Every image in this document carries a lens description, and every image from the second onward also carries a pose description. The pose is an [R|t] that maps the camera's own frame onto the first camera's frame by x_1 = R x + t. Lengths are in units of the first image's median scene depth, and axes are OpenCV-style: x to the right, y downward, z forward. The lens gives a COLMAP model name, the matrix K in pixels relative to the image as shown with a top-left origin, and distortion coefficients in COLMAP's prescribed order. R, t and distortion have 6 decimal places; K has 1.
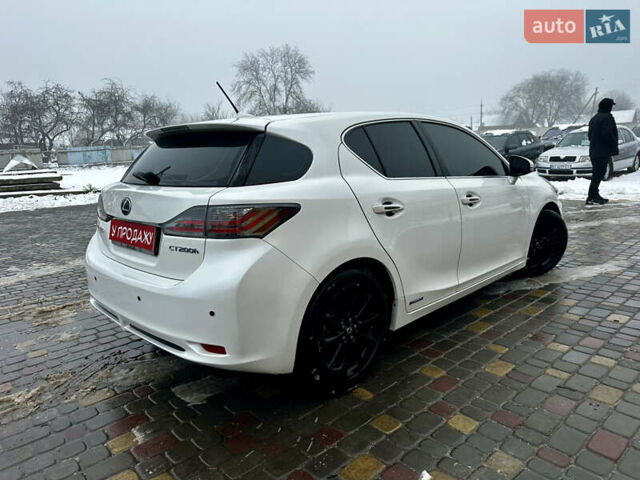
lens RADIAL K [[451.9, 0, 320.0], [0, 451.9, 240.0], [0, 0, 1]] dist [0.070444, -0.000941]
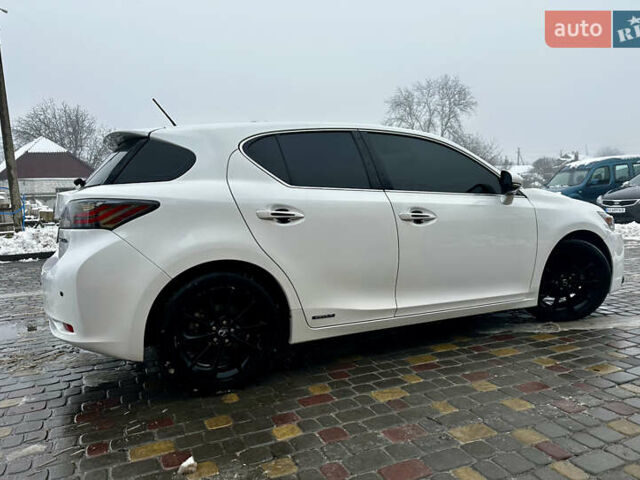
lens RADIAL K [[499.3, 0, 320.0], [0, 499.3, 269.0], [0, 0, 1]] dist [0.057294, -0.002631]
pose [[0.948141, 0.051107, -0.313715, 0.486519], [-0.065000, 0.997307, -0.033980, 0.065195], [0.311133, 0.052609, 0.948909, 0.005860]]
